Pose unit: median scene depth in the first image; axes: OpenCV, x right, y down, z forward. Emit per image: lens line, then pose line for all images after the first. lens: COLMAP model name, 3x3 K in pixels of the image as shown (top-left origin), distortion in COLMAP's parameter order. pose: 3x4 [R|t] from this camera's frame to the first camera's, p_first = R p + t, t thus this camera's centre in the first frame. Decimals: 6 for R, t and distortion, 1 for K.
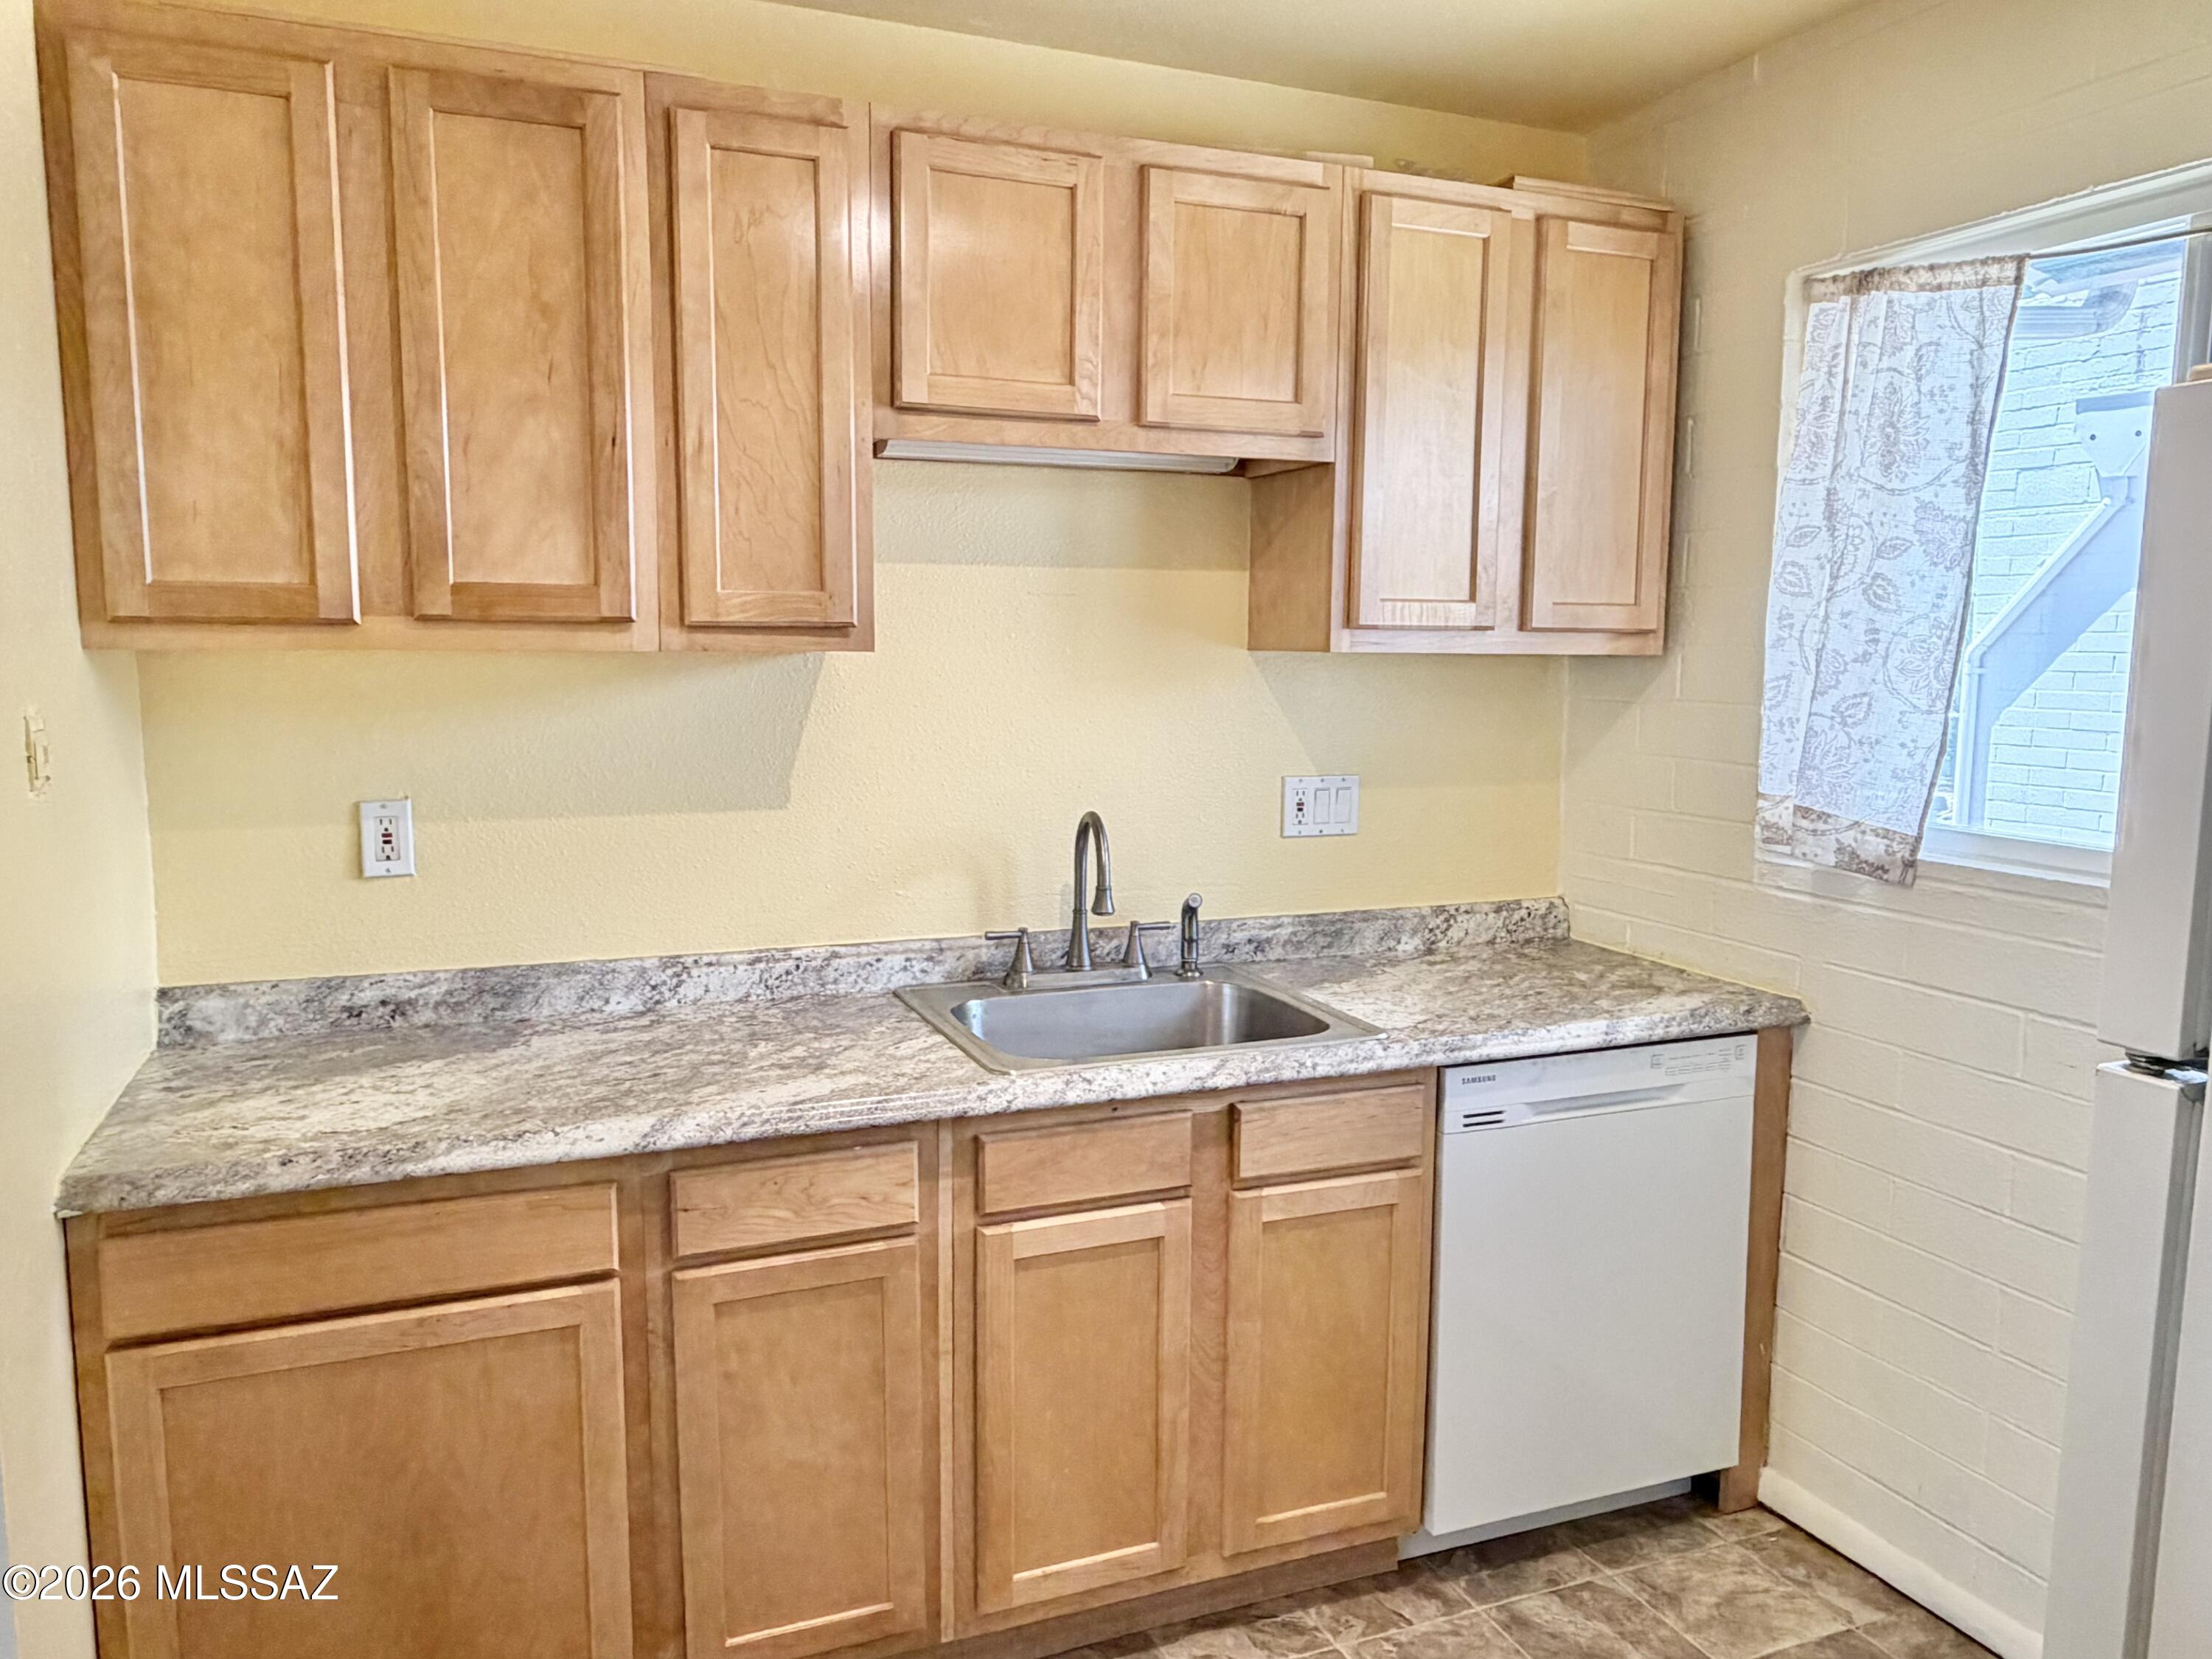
lens RADIAL K [[1555.7, 0, 1109.7], [0, 1555.7, 837.4], [0, 0, 1]] dist [0.001370, -0.005833]
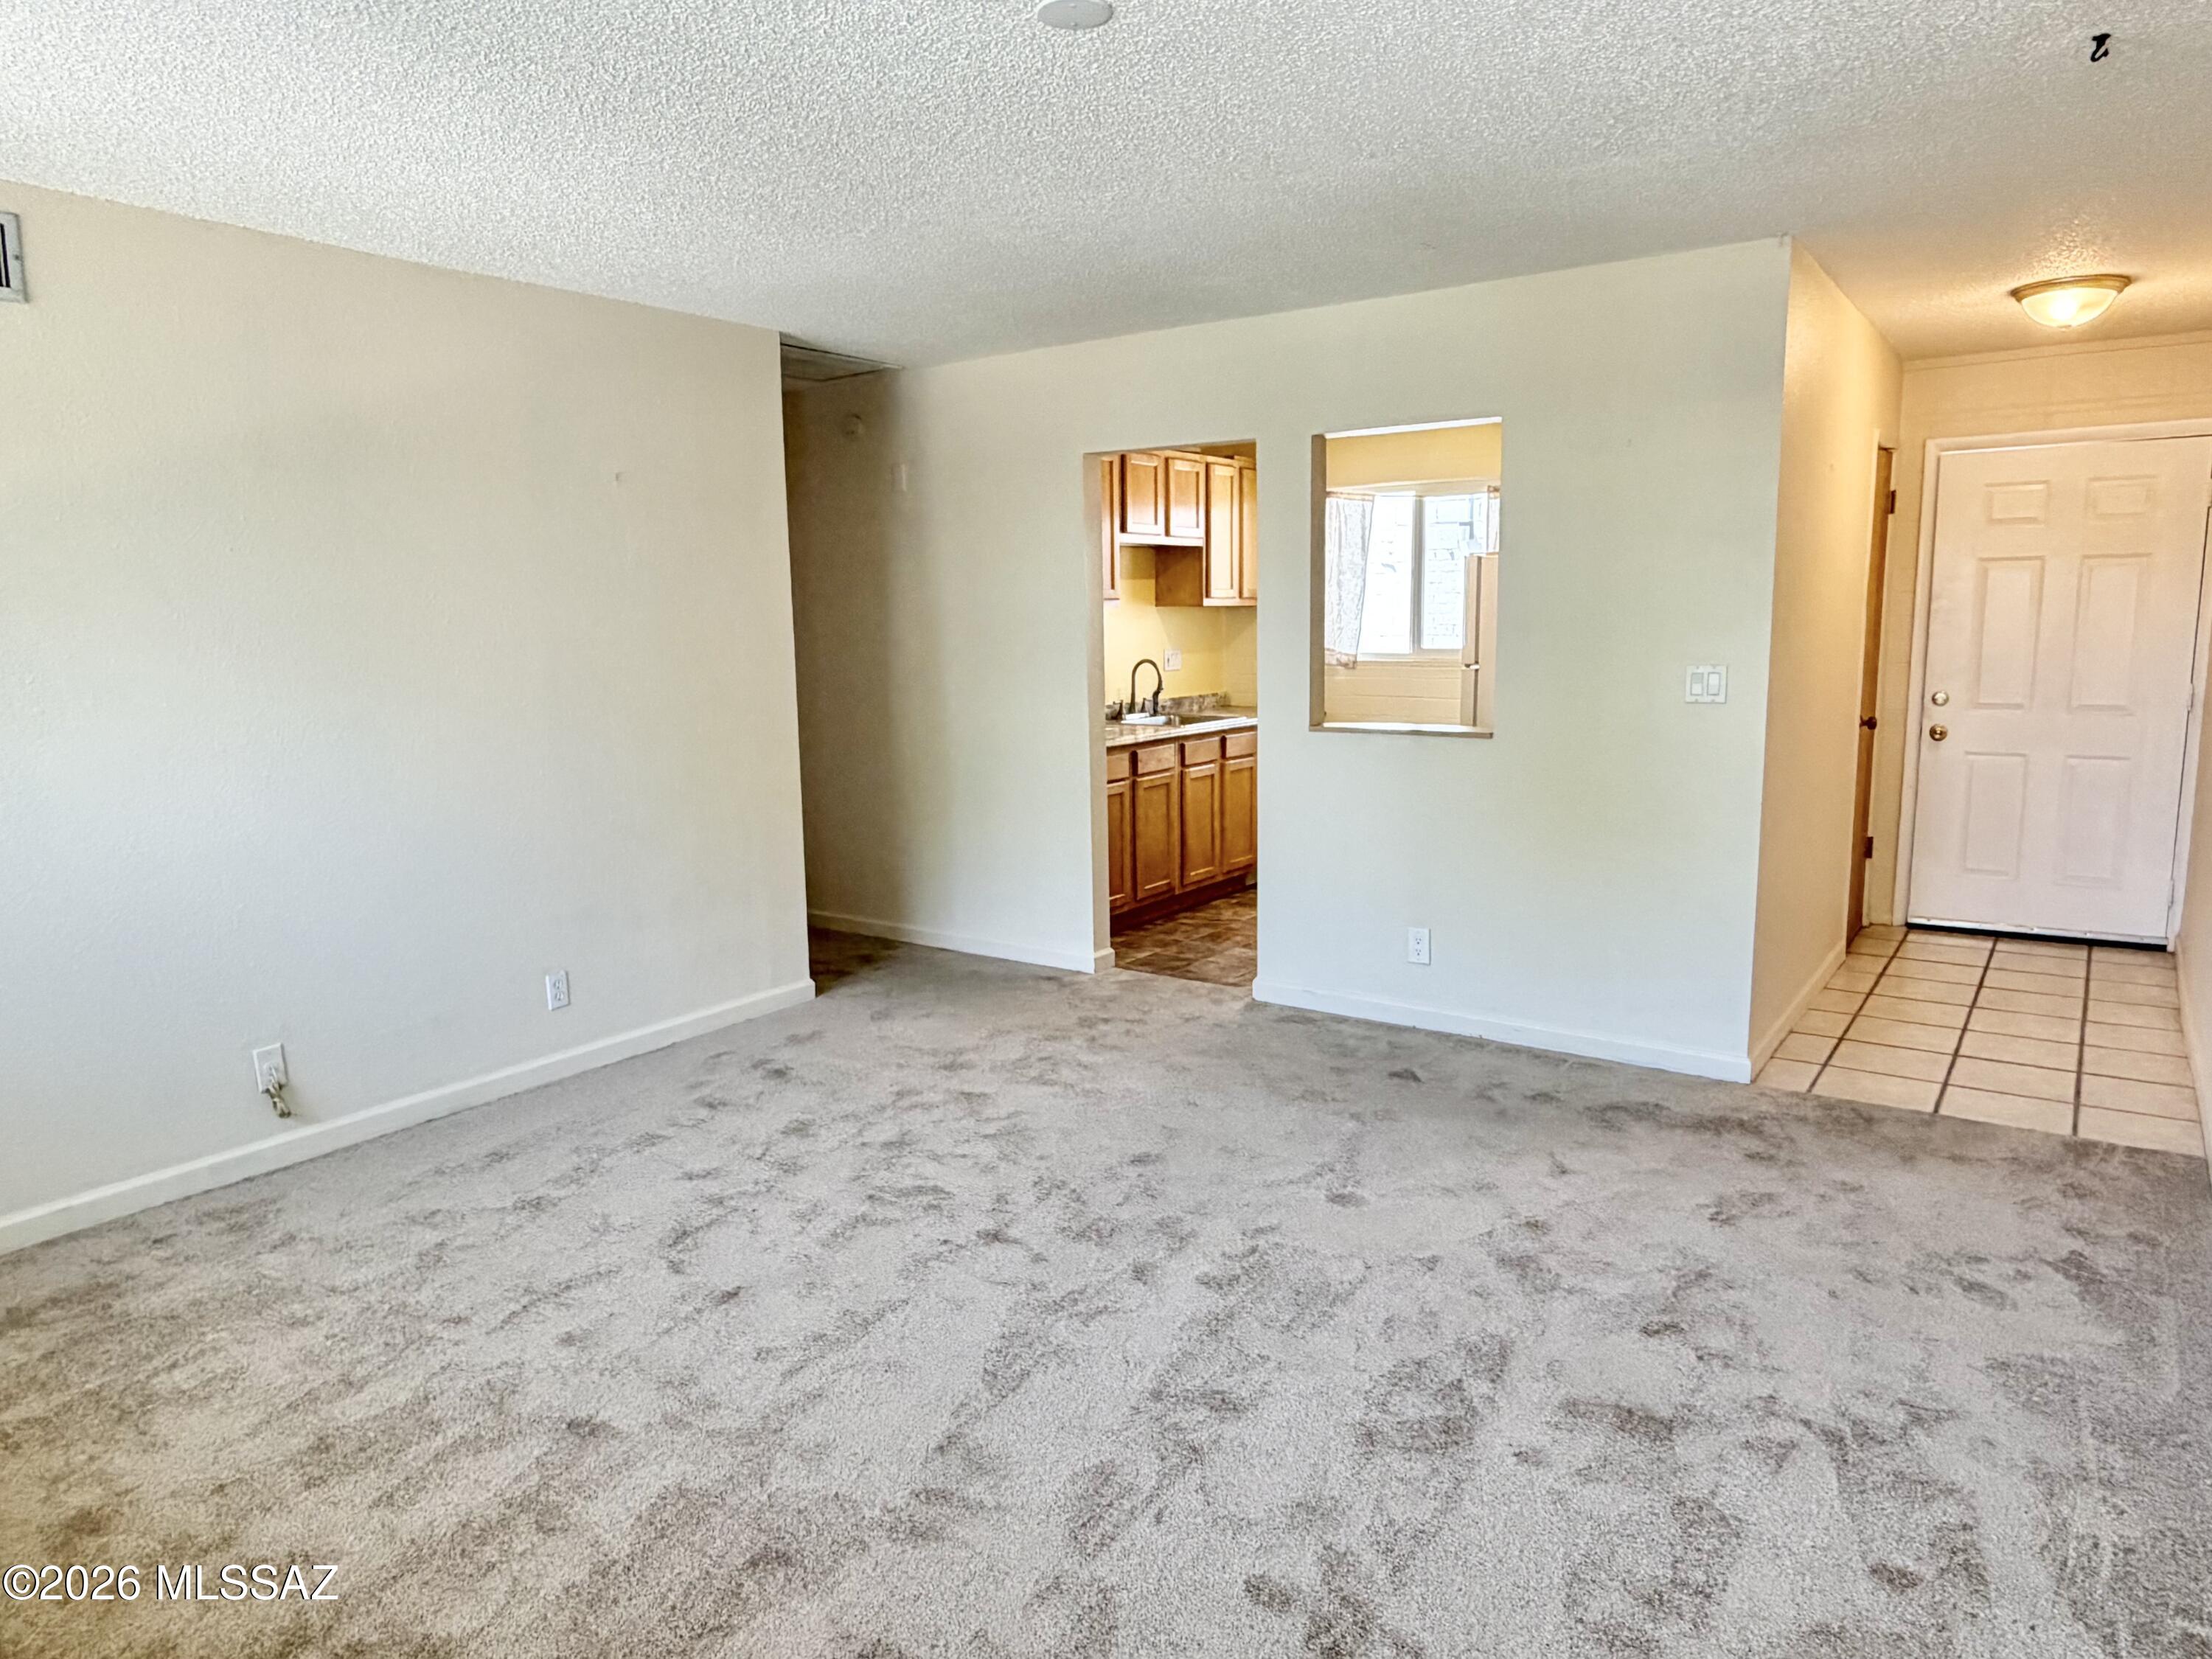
lens RADIAL K [[1404.8, 0, 1102.8], [0, 1404.8, 823.9], [0, 0, 1]] dist [-0.001004, 0.001934]
pose [[0.846592, -0.100520, 0.522664, -1.646508], [0.087238, 0.994930, 0.050042, 0.170087], [-0.525044, 0.003232, 0.851069, -1.390906]]
